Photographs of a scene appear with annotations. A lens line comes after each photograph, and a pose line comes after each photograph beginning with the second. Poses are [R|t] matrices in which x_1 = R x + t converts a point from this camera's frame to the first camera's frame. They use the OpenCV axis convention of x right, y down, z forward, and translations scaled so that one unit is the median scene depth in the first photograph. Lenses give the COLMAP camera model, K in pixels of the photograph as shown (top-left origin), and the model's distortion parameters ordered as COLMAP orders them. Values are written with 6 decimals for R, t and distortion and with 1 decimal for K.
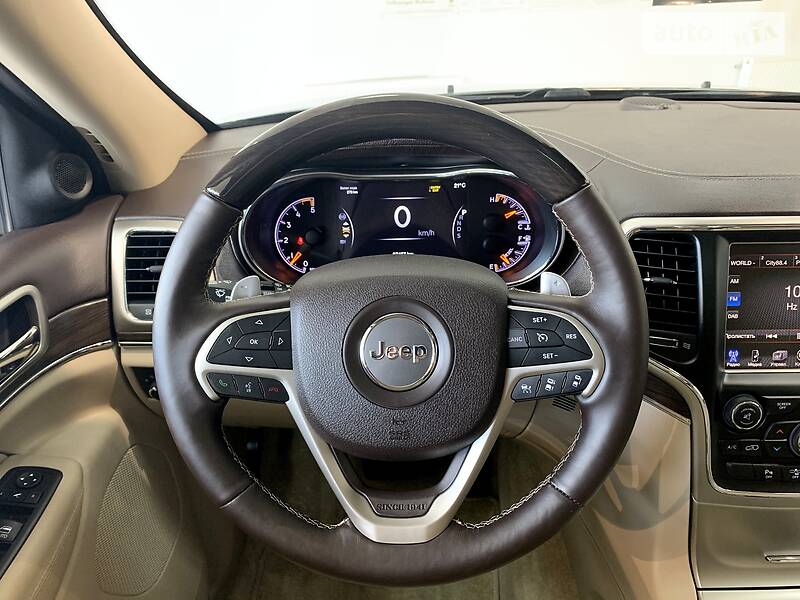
lens RADIAL K [[613.5, 0, 405.7], [0, 613.5, 299.5], [0, 0, 1]] dist [0.001033, -0.003707]
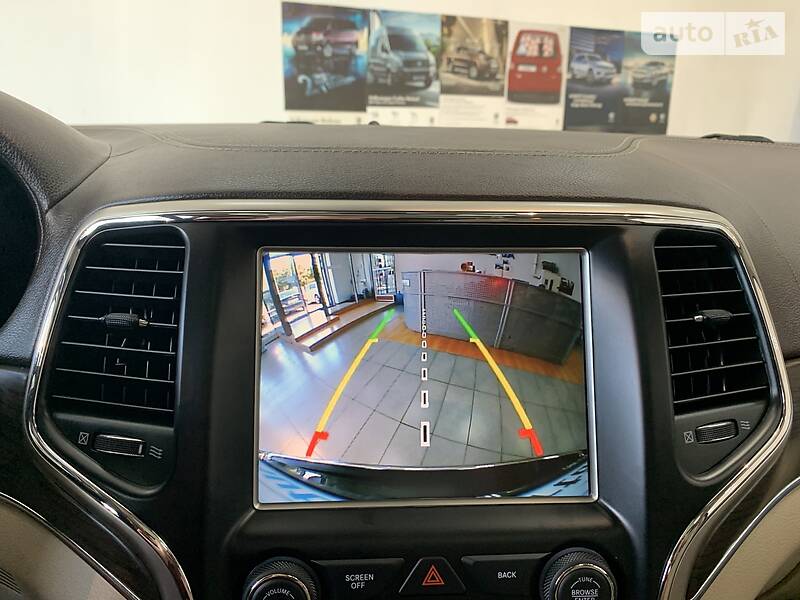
lens RADIAL K [[613.5, 0, 405.7], [0, 613.5, 299.5], [0, 0, 1]] dist [0.001033, -0.003707]
pose [[0.997079, 0.010875, 0.075600, 0.551029], [0.005197, 0.977859, -0.209199, 0.053996], [-0.076201, 0.208980, 0.974946, 0.441917]]
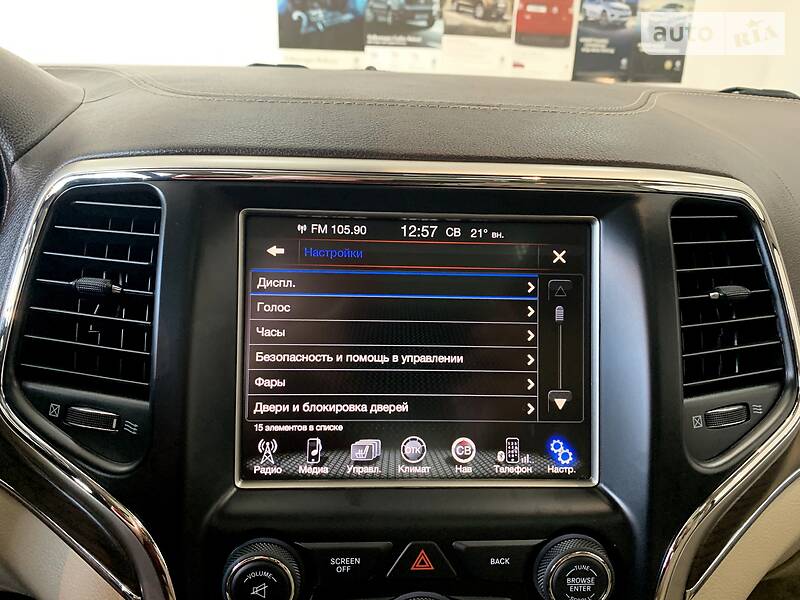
lens RADIAL K [[631.7, 0, 401.4], [0, 631.7, 296.4], [0, 0, 1]] dist [-0.000189, 0.002323]
pose [[0.996781, 0.025861, 0.075884, 0.554084], [-0.015107, 0.990176, -0.139007, 0.037419], [-0.078734, 0.137413, 0.987380, 0.459516]]
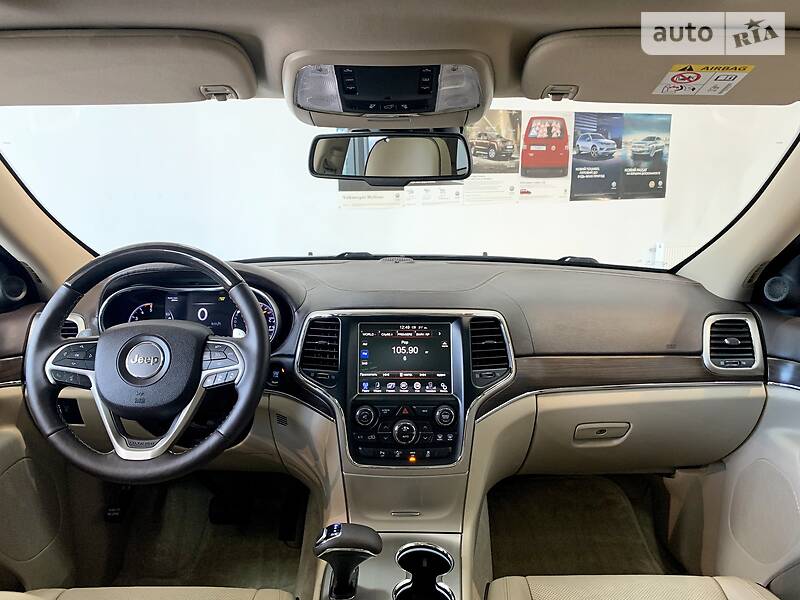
lens RADIAL K [[605.2, 0, 400.0], [0, 605.2, 300.0], [0, 0, 1]] dist [0.081622, -0.131636]
pose [[0.999926, 0.011884, -0.002649, 0.591692], [-0.012153, 0.960949, -0.276459, 0.315188], [-0.000740, 0.276470, 0.961022, -0.719257]]
